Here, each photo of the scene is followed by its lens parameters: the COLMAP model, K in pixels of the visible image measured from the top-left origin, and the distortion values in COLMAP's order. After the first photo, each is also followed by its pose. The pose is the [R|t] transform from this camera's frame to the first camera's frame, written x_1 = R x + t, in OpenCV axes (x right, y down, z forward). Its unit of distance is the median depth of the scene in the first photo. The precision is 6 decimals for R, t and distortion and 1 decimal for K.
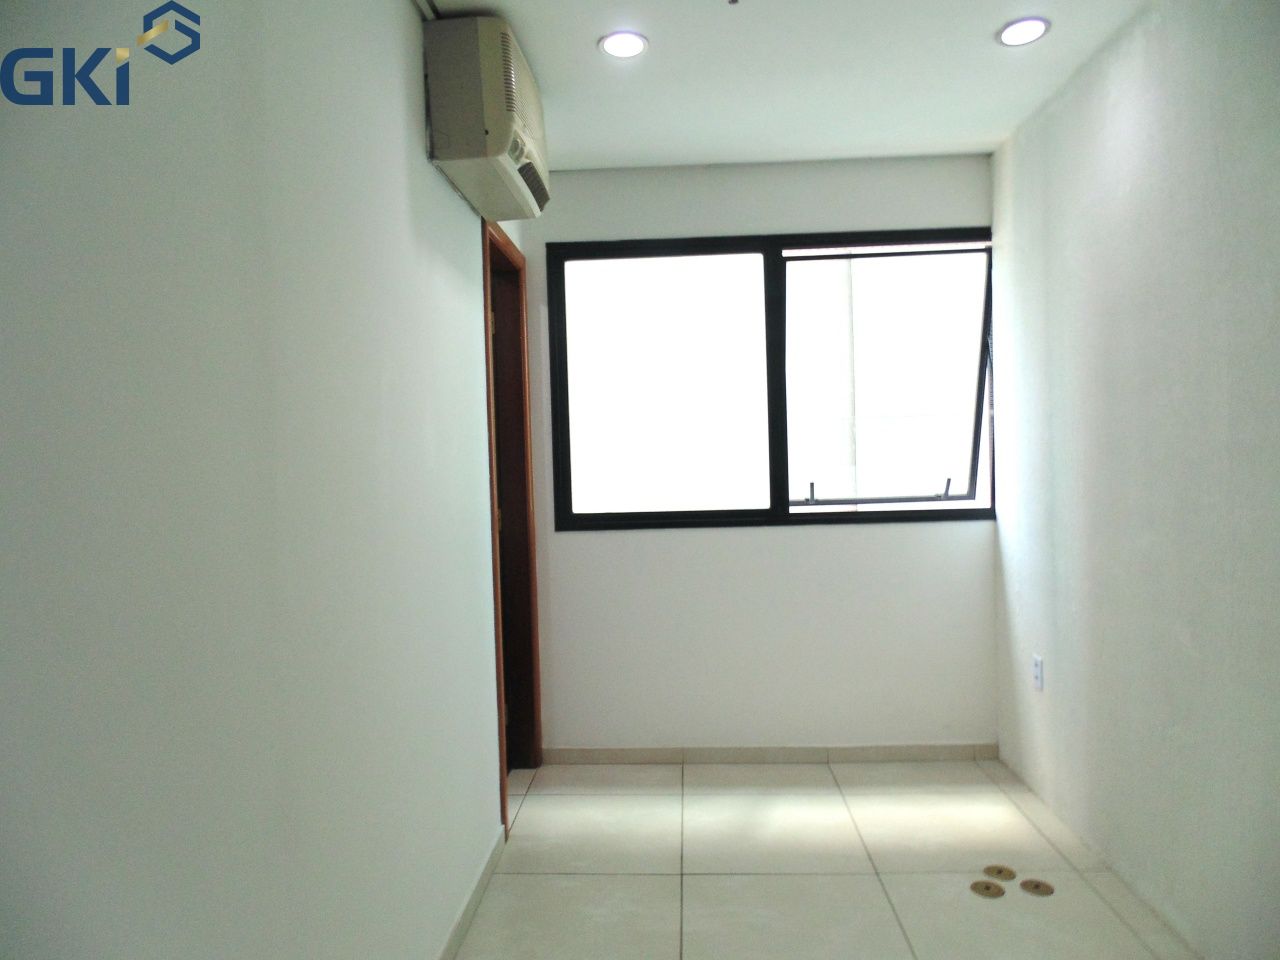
lens RADIAL K [[852.4, 0, 634.0], [0, 852.4, 476.3], [0, 0, 1]] dist [-0.009643, 0.000165]
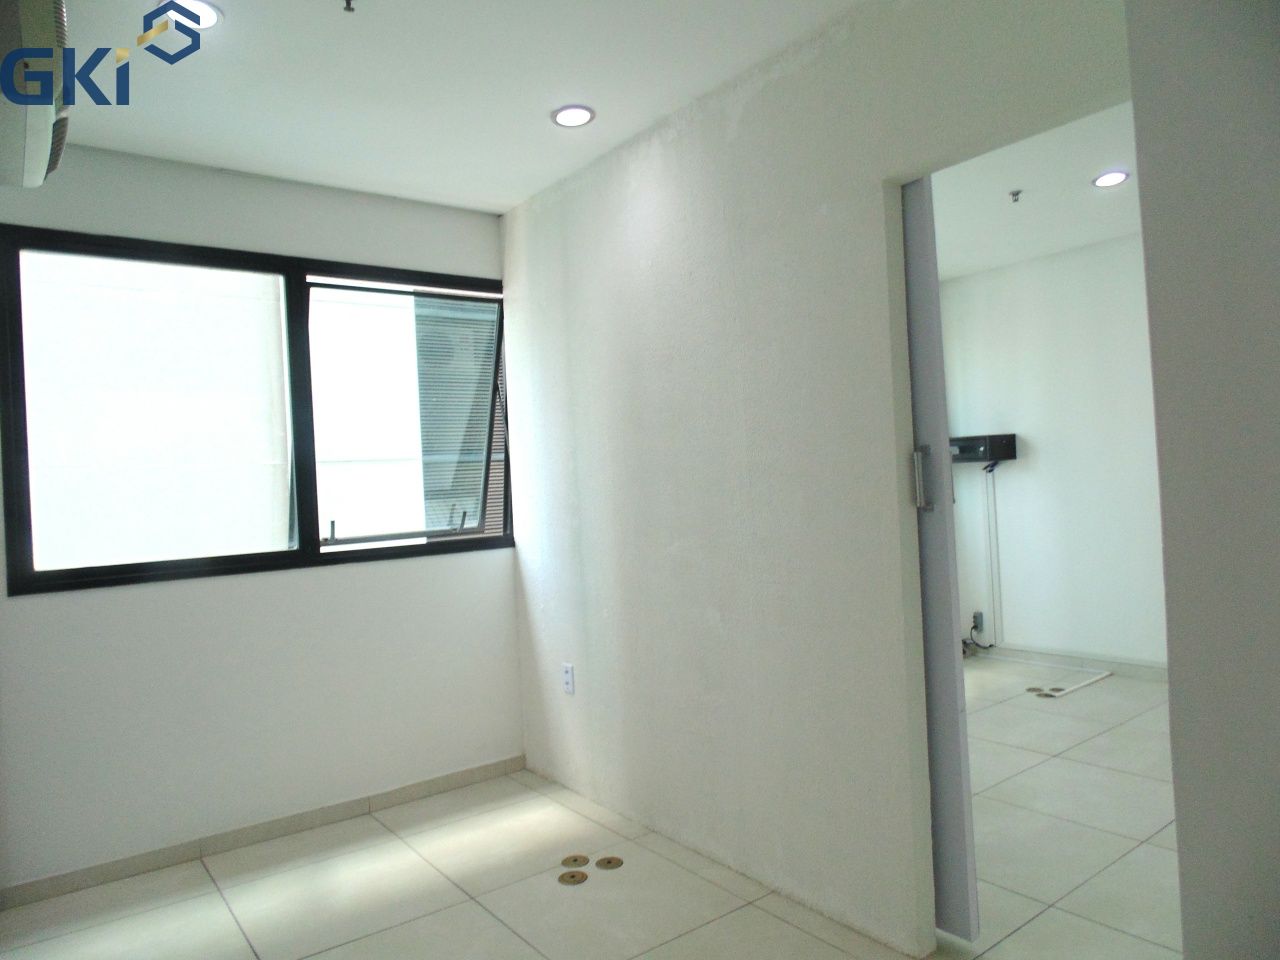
lens RADIAL K [[851.0, 0, 652.9], [0, 851.0, 475.1], [0, 0, 1]] dist [-0.008513, 0.000457]
pose [[0.769795, -0.006001, 0.638263, -0.143858], [0.044420, 0.998035, -0.044191, 0.016629], [-0.636744, 0.062370, 0.768549, 0.046882]]
